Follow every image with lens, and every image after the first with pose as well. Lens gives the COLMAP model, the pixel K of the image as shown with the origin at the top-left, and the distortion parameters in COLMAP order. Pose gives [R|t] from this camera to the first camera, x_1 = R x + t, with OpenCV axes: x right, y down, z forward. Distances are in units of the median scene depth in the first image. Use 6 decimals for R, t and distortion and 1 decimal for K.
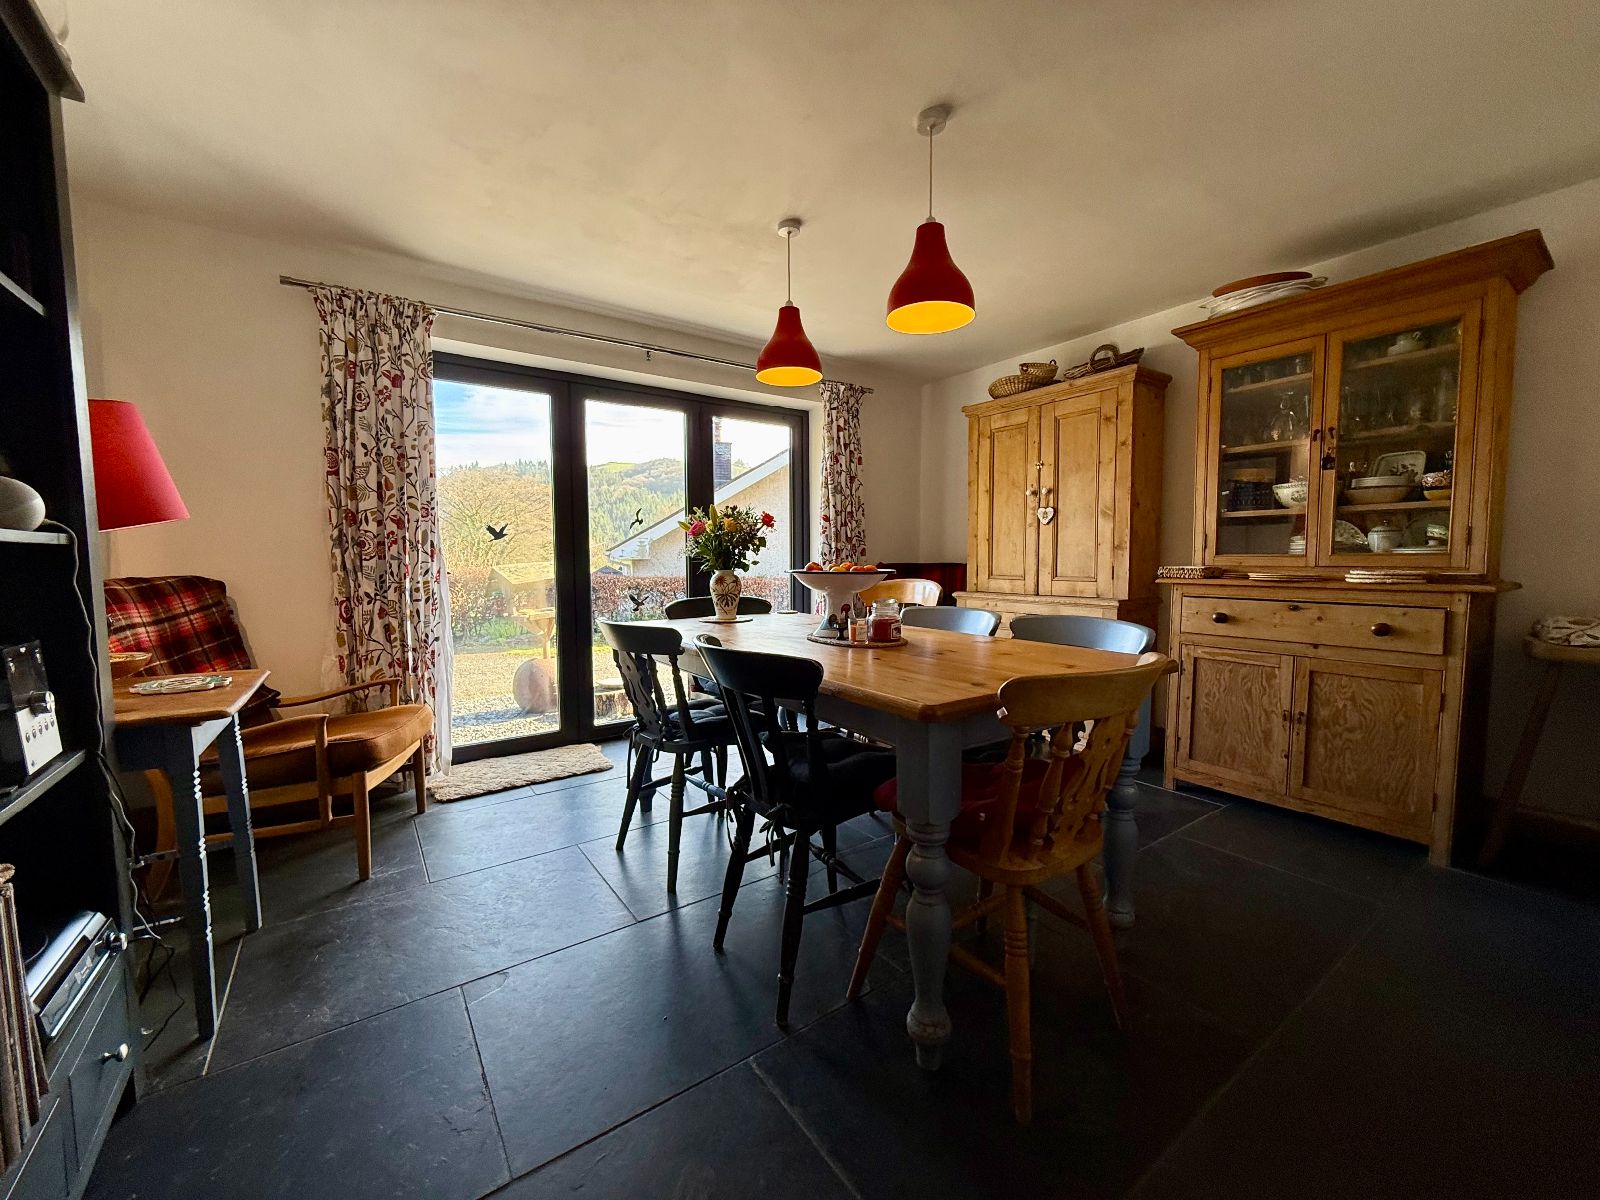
lens RADIAL K [[634.2, 0, 795.3], [0, 634.2, 597.7], [0, 0, 1]] dist [0.000431, 0.000692]
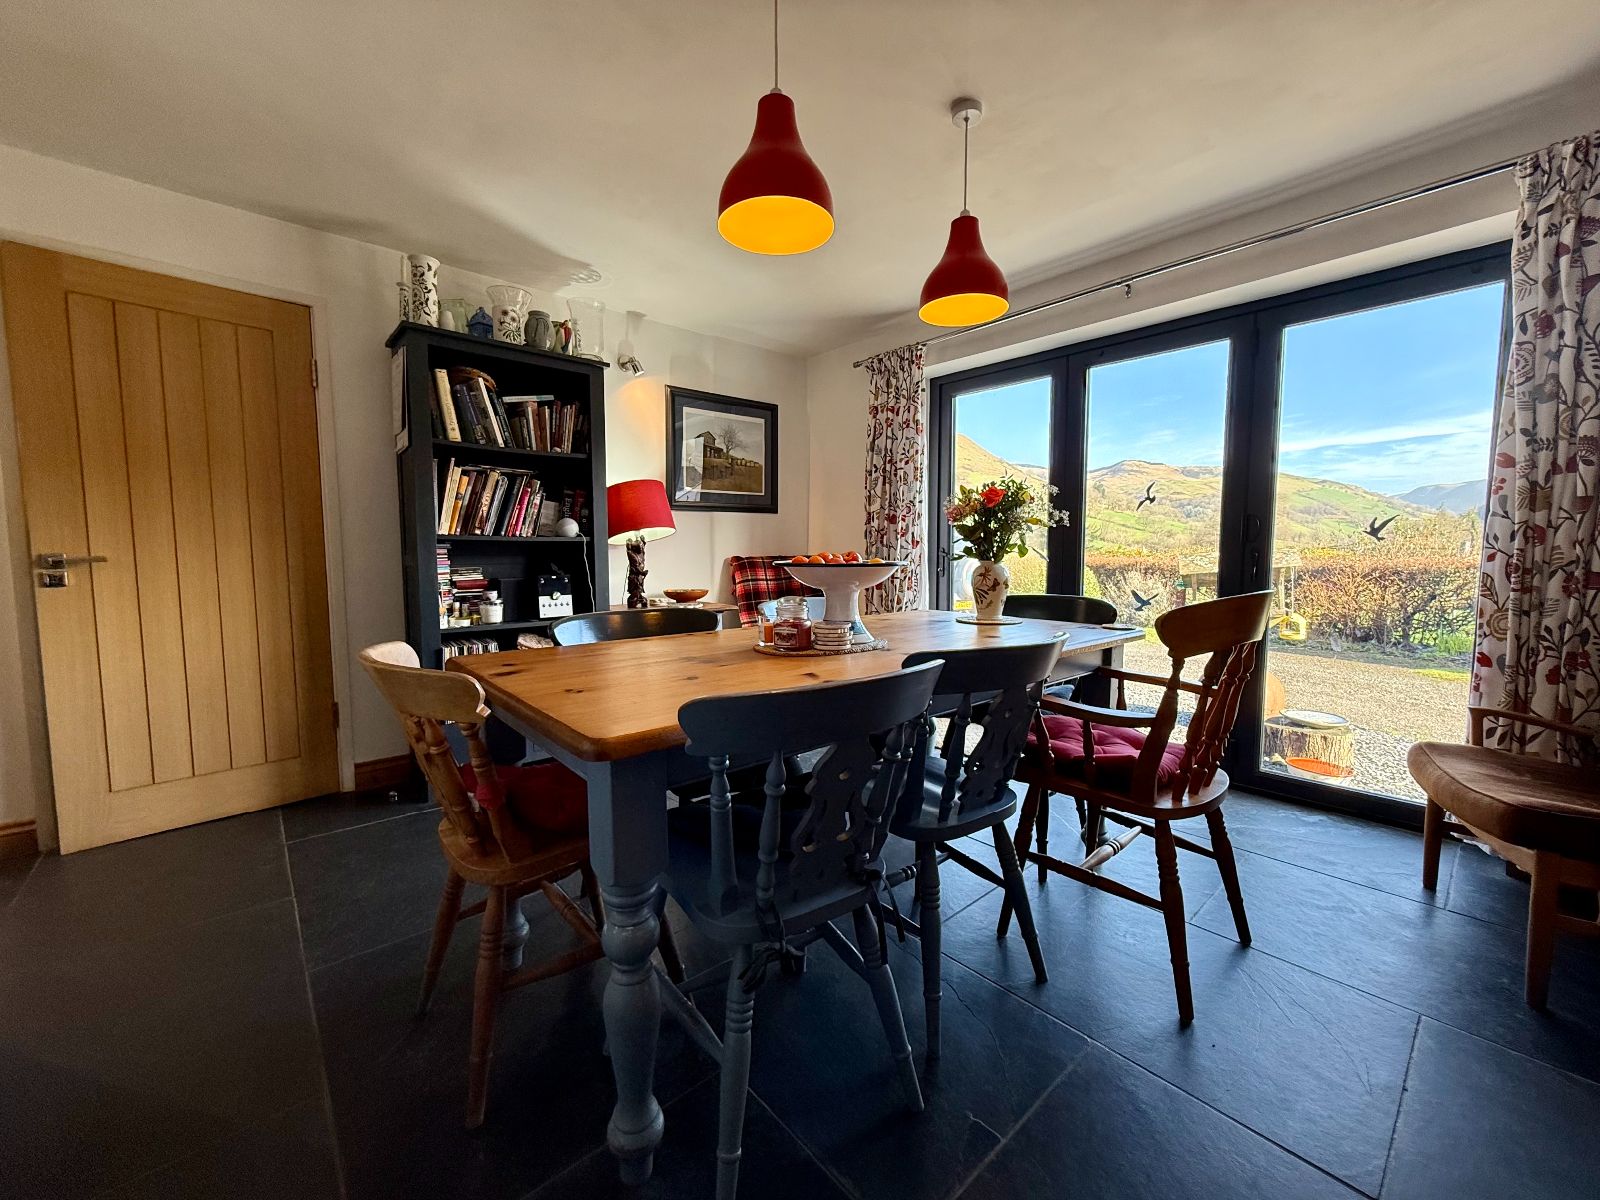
lens RADIAL K [[634.2, 0, 798.4], [0, 634.2, 597.9], [0, 0, 1]] dist [0.000431, 0.000692]
pose [[0.127741, 0.080860, -0.988506, 0.459963], [-0.060508, 0.995450, 0.073609, -0.026999], [0.989960, 0.050410, 0.132052, 0.430078]]
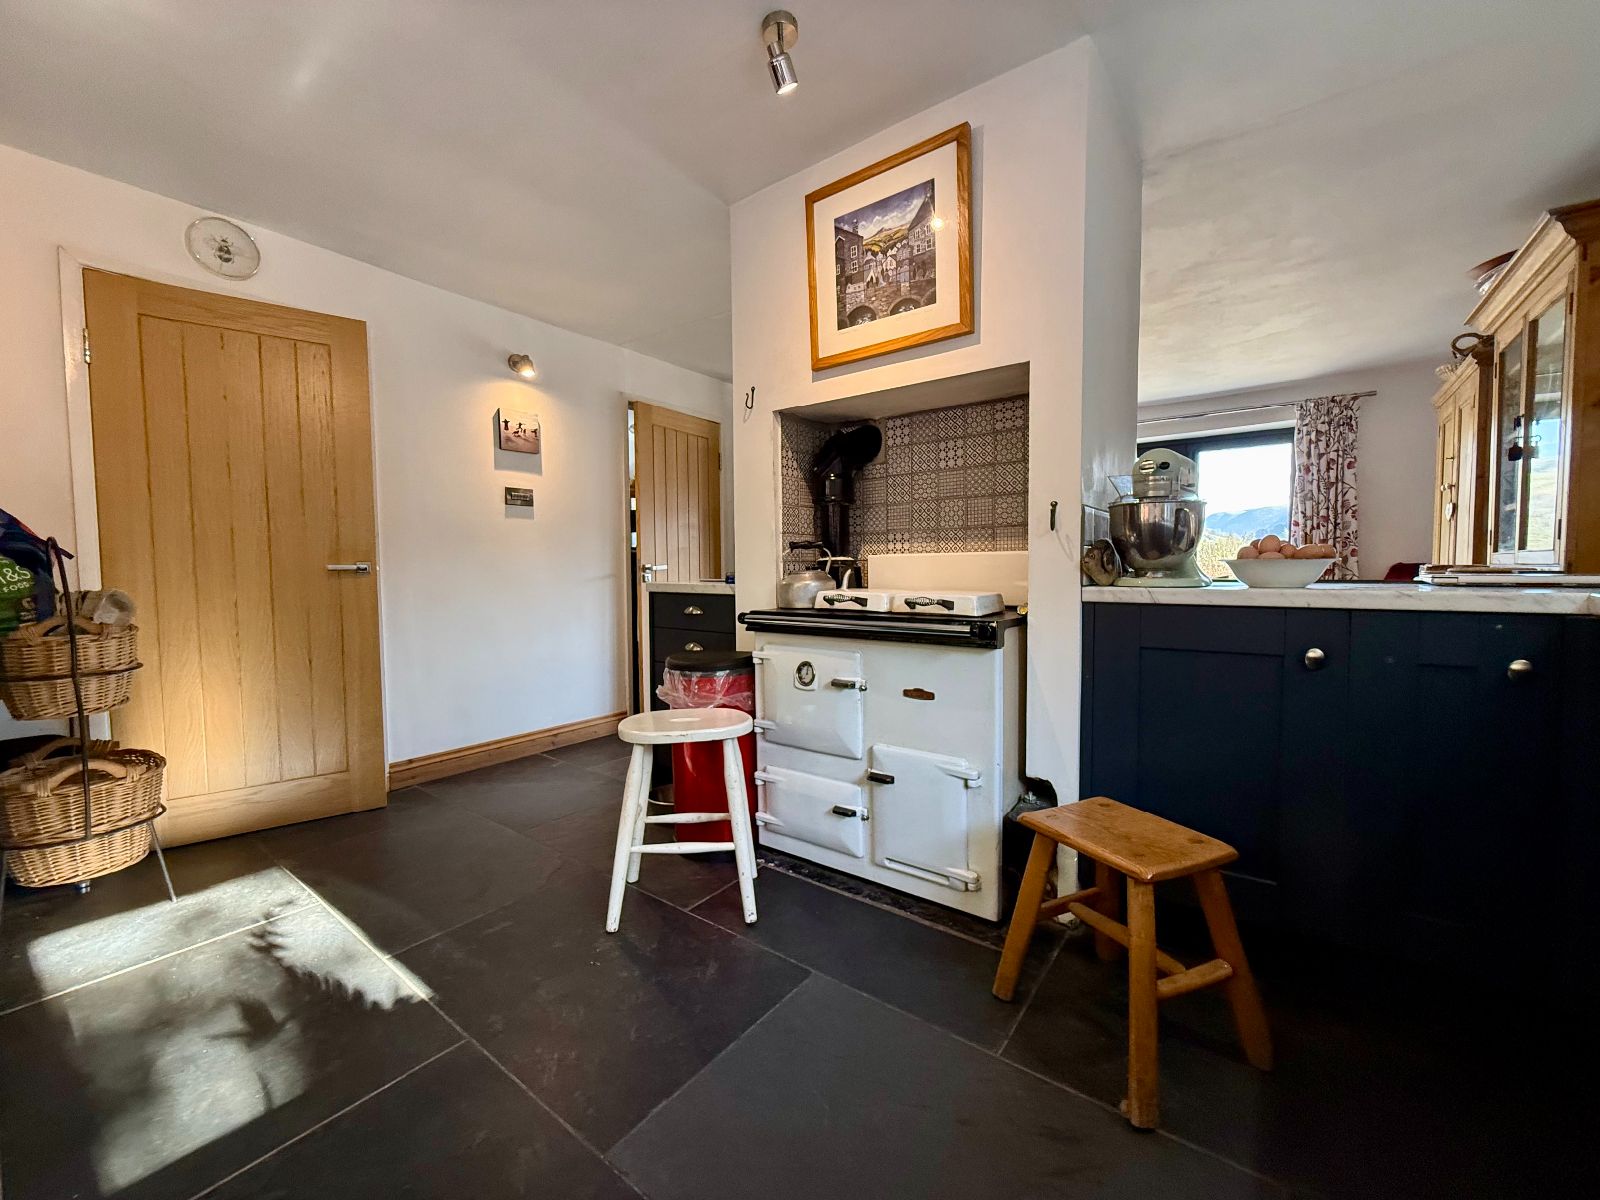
lens RADIAL K [[634.2, 0, 797.5], [0, 634.2, 603.5], [0, 0, 1]] dist [0.000431, 0.000692]
pose [[0.297165, 0.047763, -0.953631, 0.877547], [-0.057484, 0.997831, 0.032064, 0.031849], [0.953094, 0.045290, 0.299266, -0.176658]]
